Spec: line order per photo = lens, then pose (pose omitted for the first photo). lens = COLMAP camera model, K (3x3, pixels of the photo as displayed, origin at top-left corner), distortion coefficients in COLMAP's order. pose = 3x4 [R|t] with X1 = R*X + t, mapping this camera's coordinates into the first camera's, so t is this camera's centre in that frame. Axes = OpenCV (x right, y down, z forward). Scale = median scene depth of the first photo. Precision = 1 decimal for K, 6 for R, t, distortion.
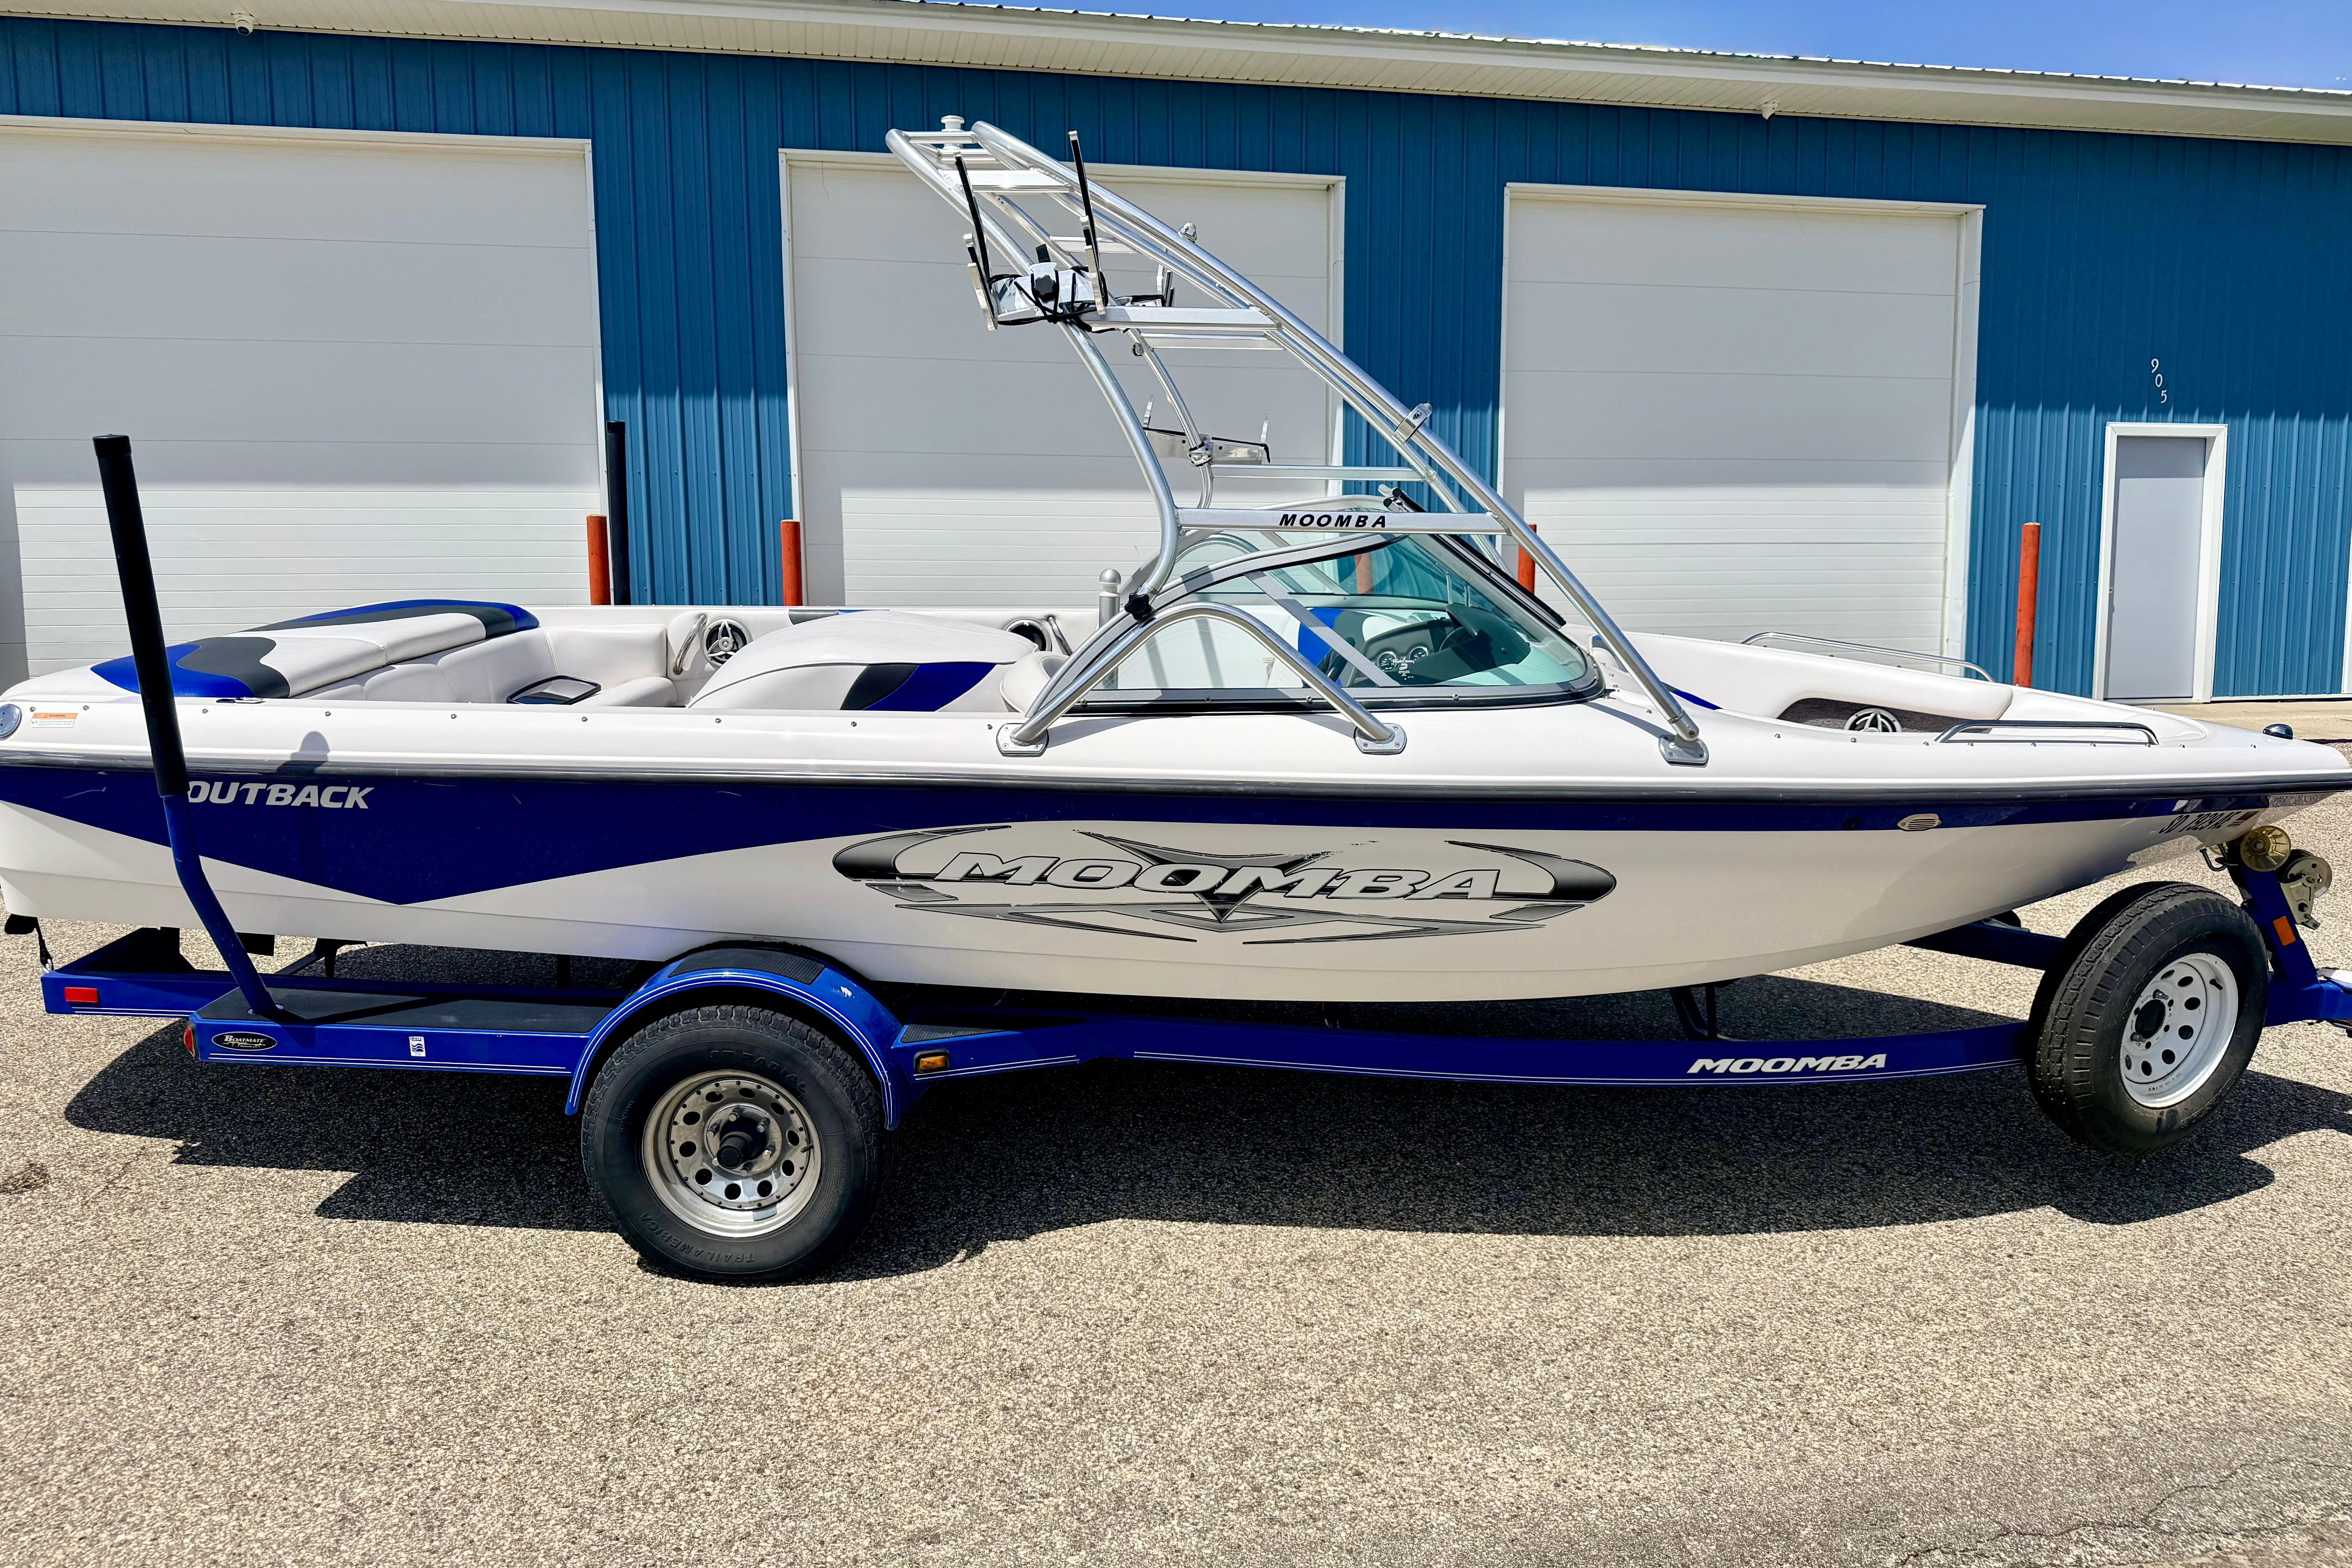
lens RADIAL K [[1637.0, 0, 1164.7], [0, 1637.0, 763.6], [0, 0, 1]] dist [0.023056, -0.047254]
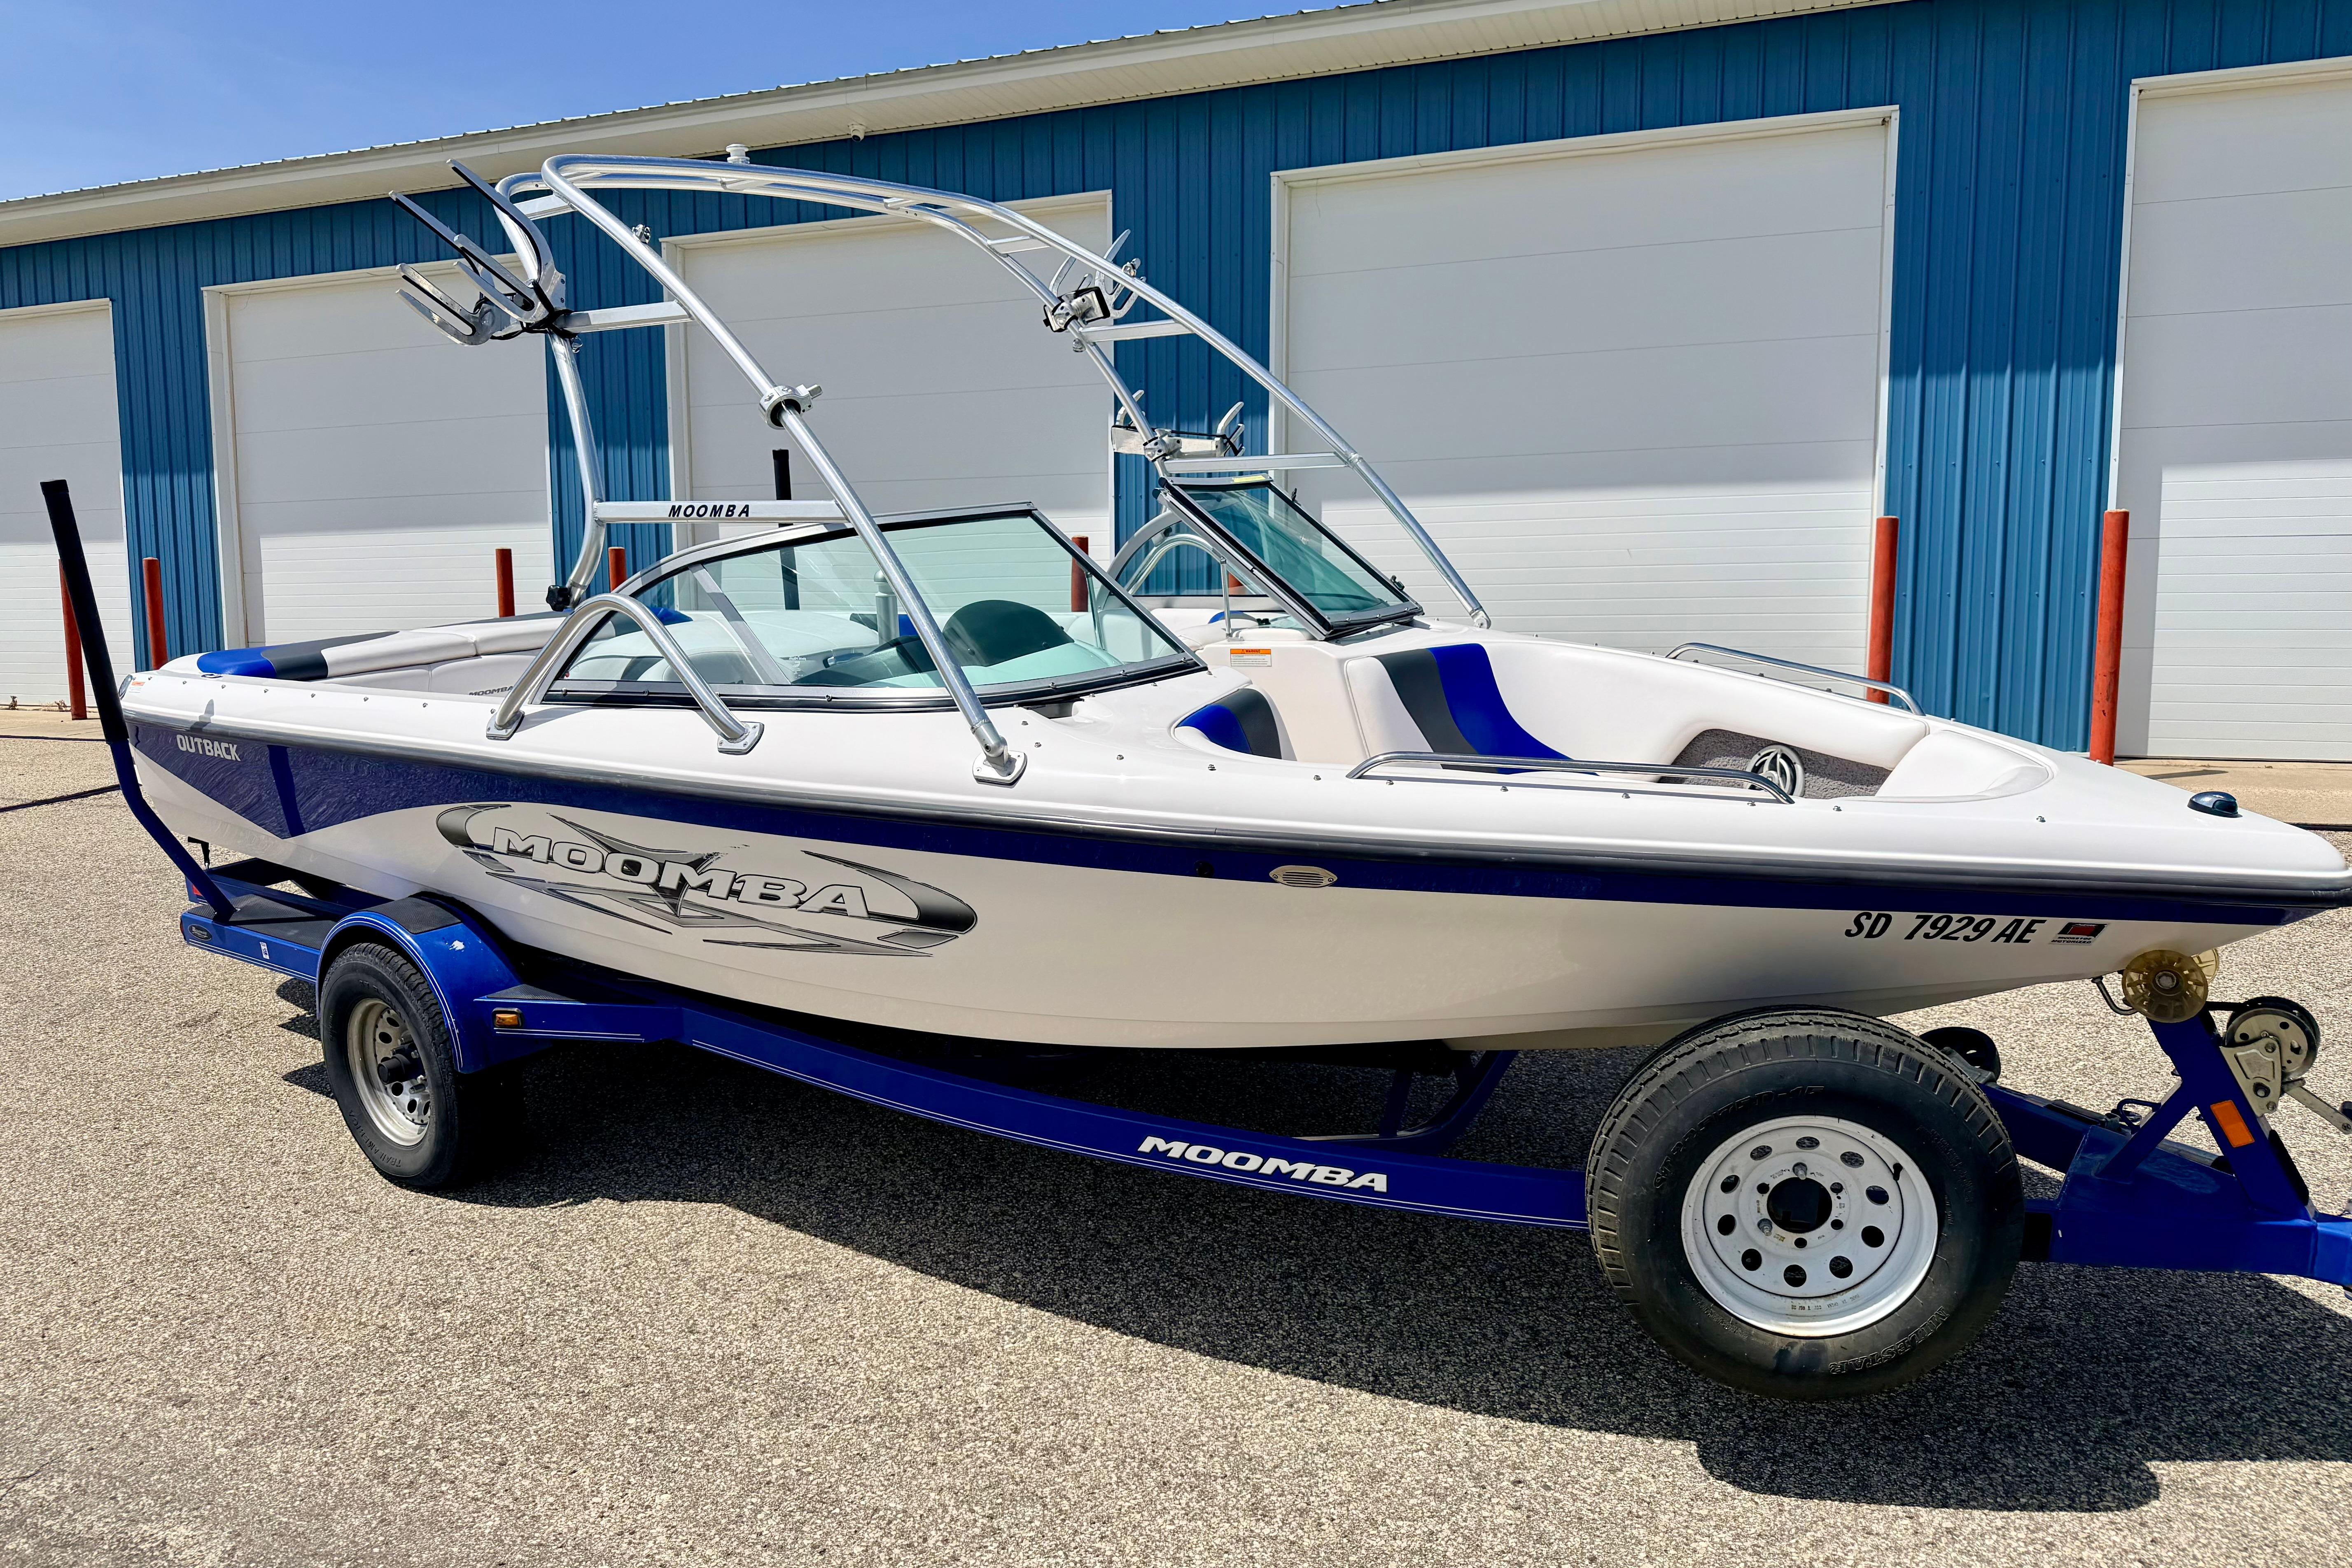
lens RADIAL K [[1642.1, 0, 1189.1], [0, 1642.1, 779.1], [0, 0, 1]] dist [0.021918, -0.041082]
pose [[0.841888, 0.054772, -0.536866, 0.781079], [-0.057325, 0.998284, 0.011952, -0.015657], [0.536600, 0.020714, 0.843583, 0.293338]]
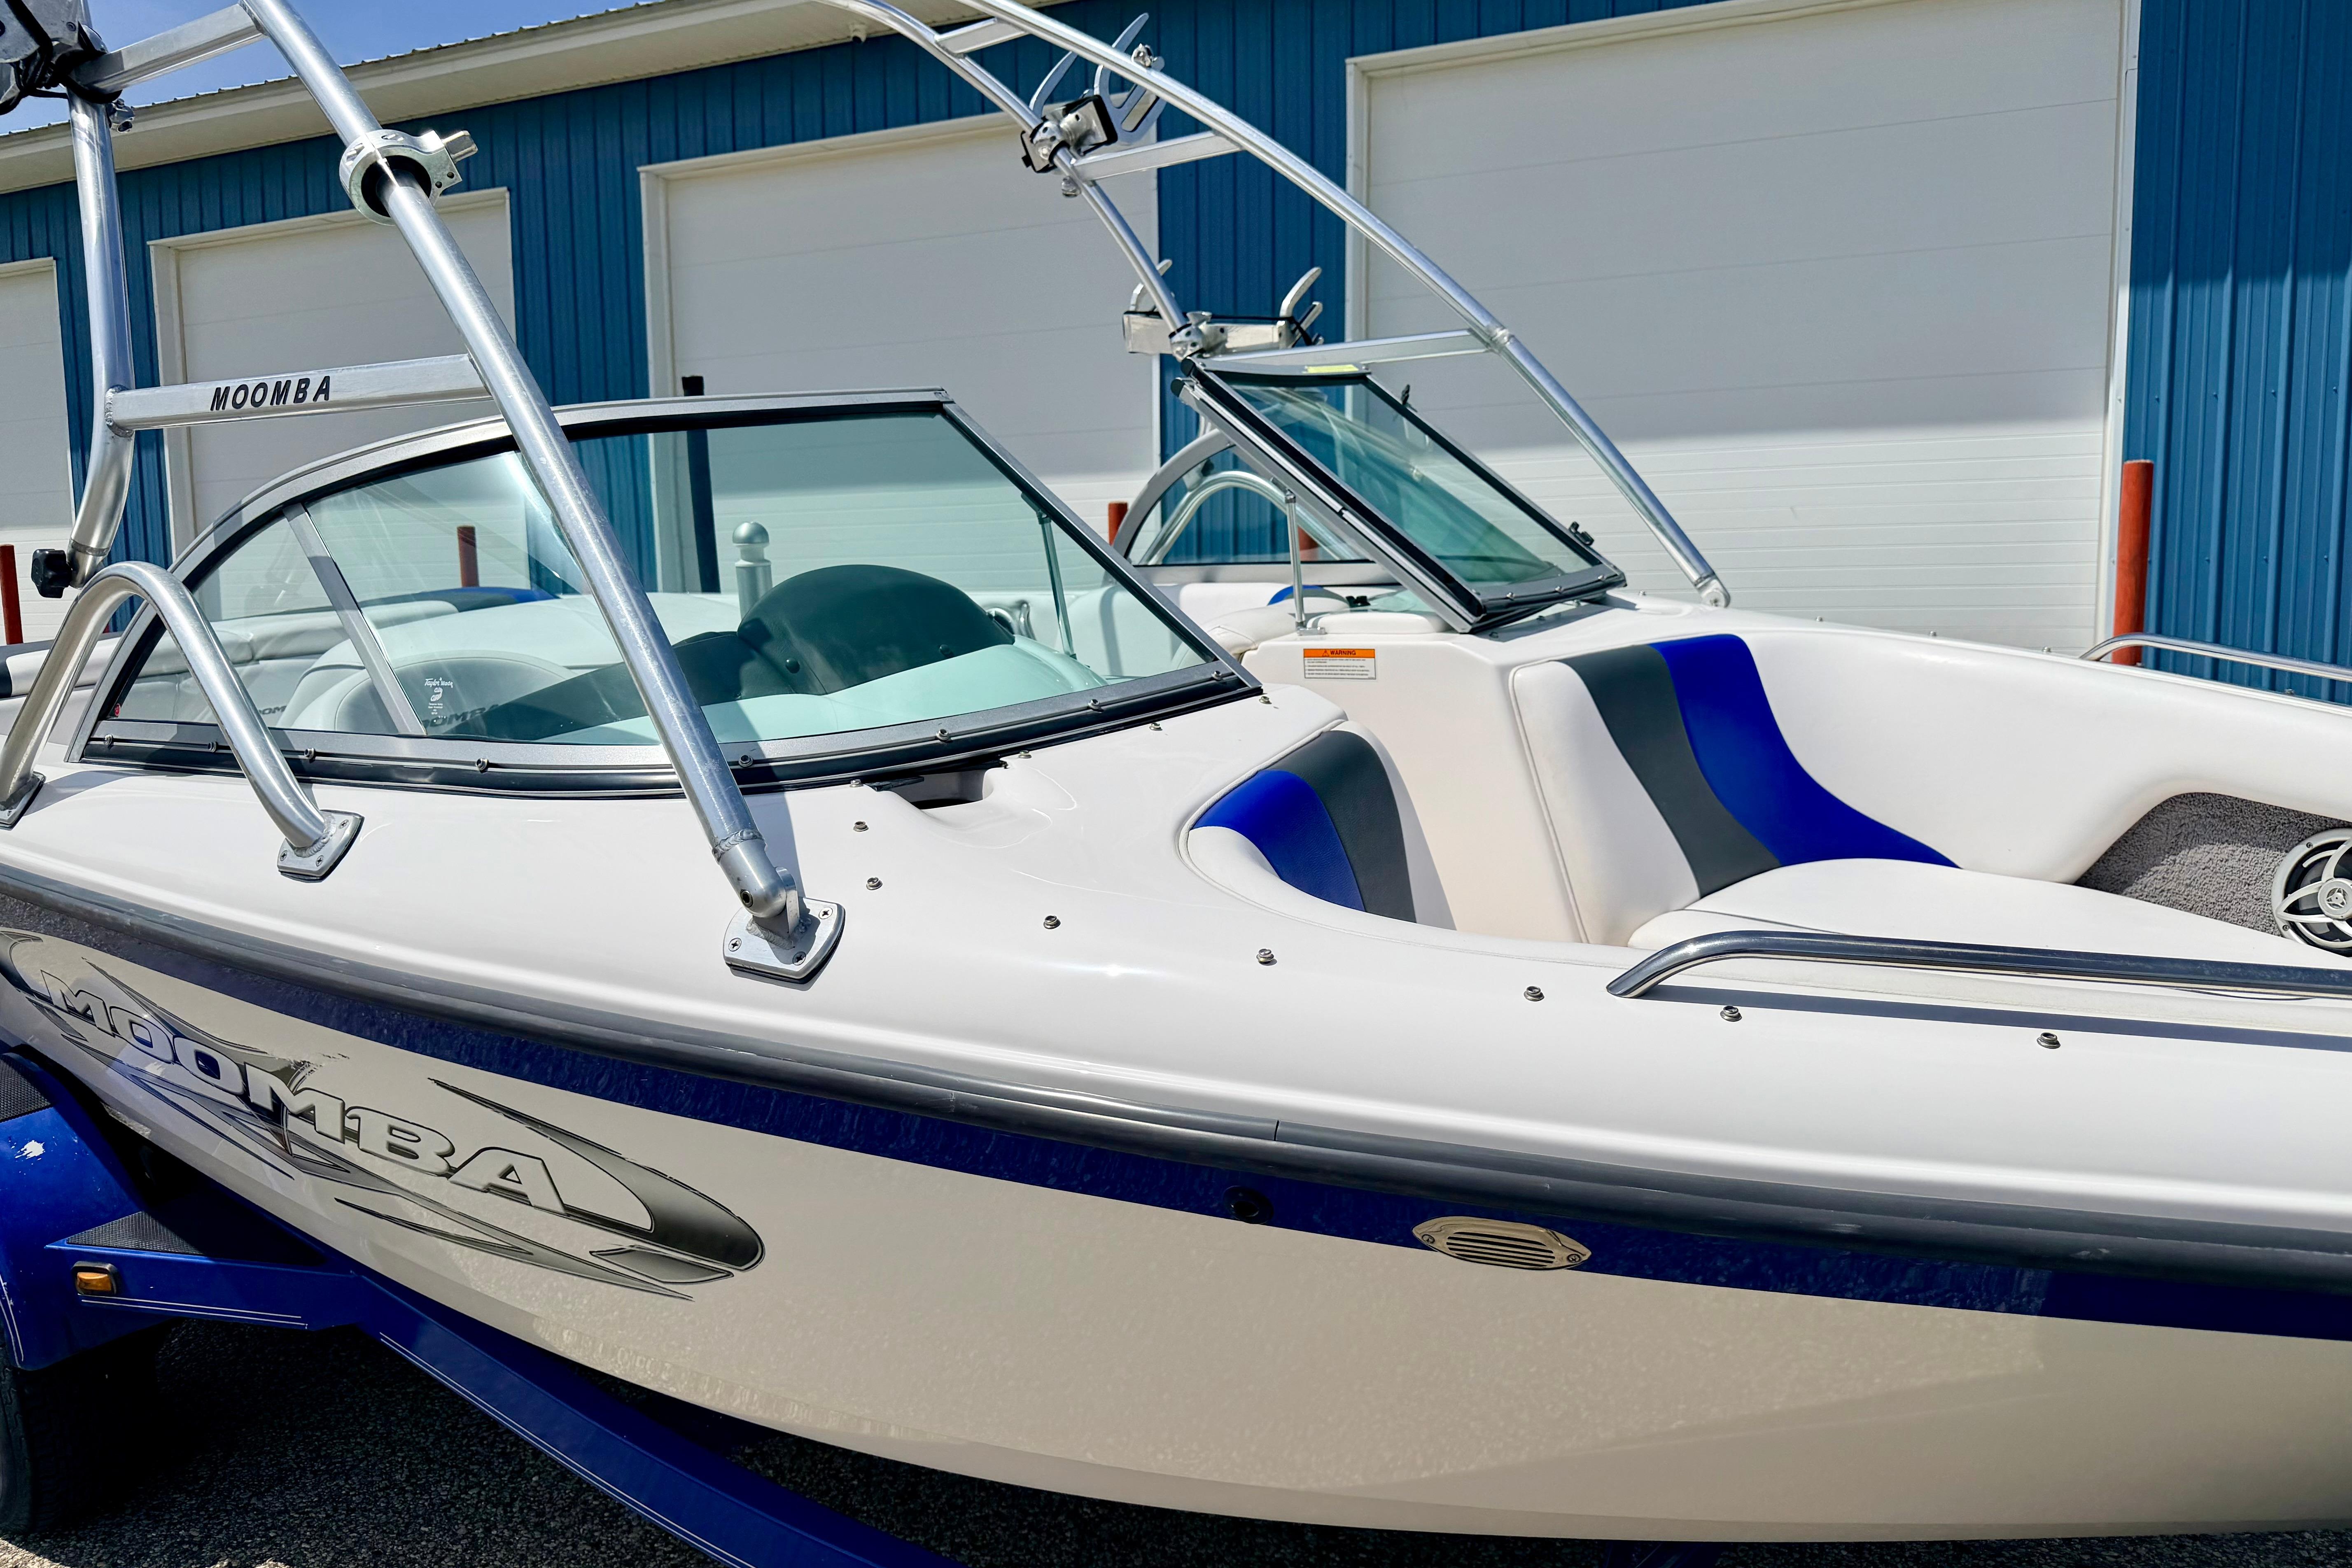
lens RADIAL K [[1677.2, 0, 1179.2], [0, 1677.2, 771.4], [0, 0, 1]] dist [0.029179, -0.041658]
pose [[0.815549, 0.051662, -0.576378, 0.553534], [-0.050238, 0.998567, 0.018419, -0.052233], [0.576503, 0.013935, 0.816976, 0.664802]]
